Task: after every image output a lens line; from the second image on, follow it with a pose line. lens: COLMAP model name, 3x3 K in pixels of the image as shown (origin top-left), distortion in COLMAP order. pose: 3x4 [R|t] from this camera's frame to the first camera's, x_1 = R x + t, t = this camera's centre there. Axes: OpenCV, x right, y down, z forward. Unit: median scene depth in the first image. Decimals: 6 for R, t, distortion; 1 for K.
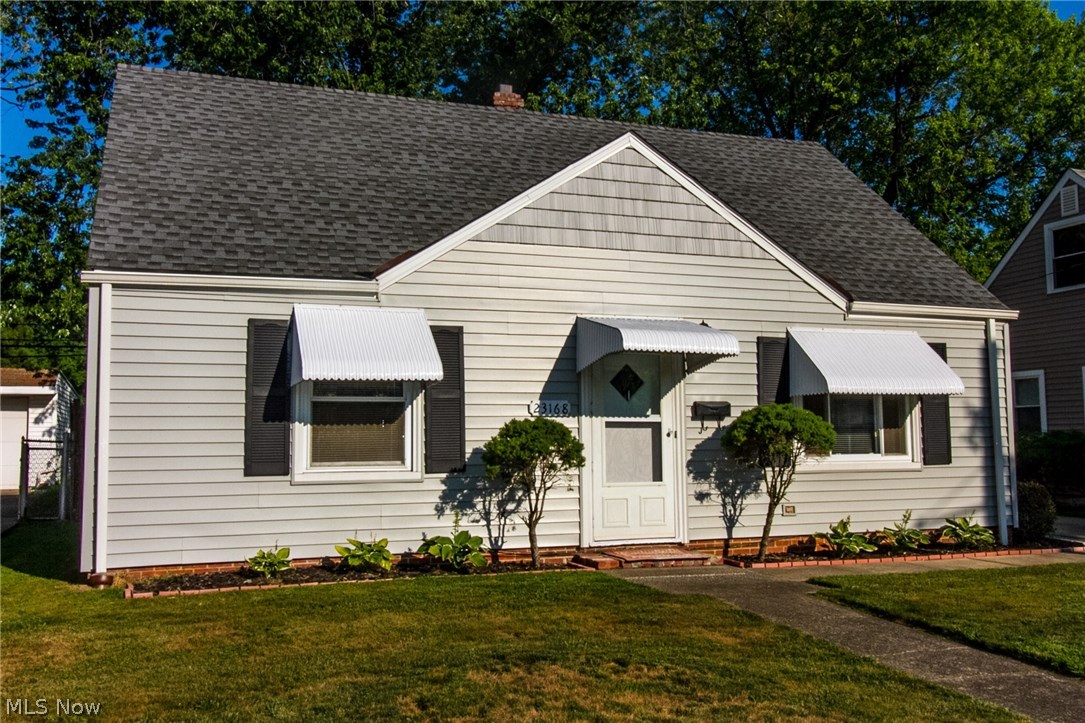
lens RADIAL K [[914.6, 0, 538.8], [0, 914.6, 364.1], [0, 0, 1]] dist [0.007268, -0.014368]
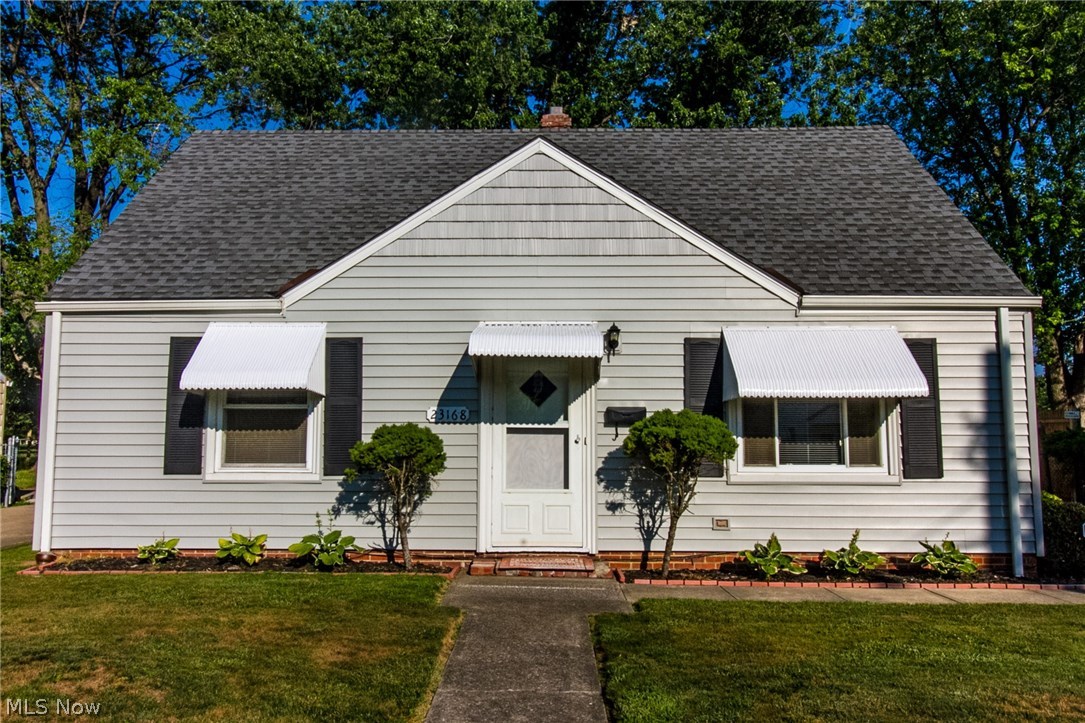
lens RADIAL K [[839.2, 0, 546.4], [0, 839.2, 364.8], [0, 0, 1]] dist [0.003484, 0.000981]
pose [[0.940300, -0.023181, -0.339556, 0.427767], [0.018213, 0.999675, -0.017811, 0.011110], [0.339859, 0.010563, 0.940417, 0.149708]]
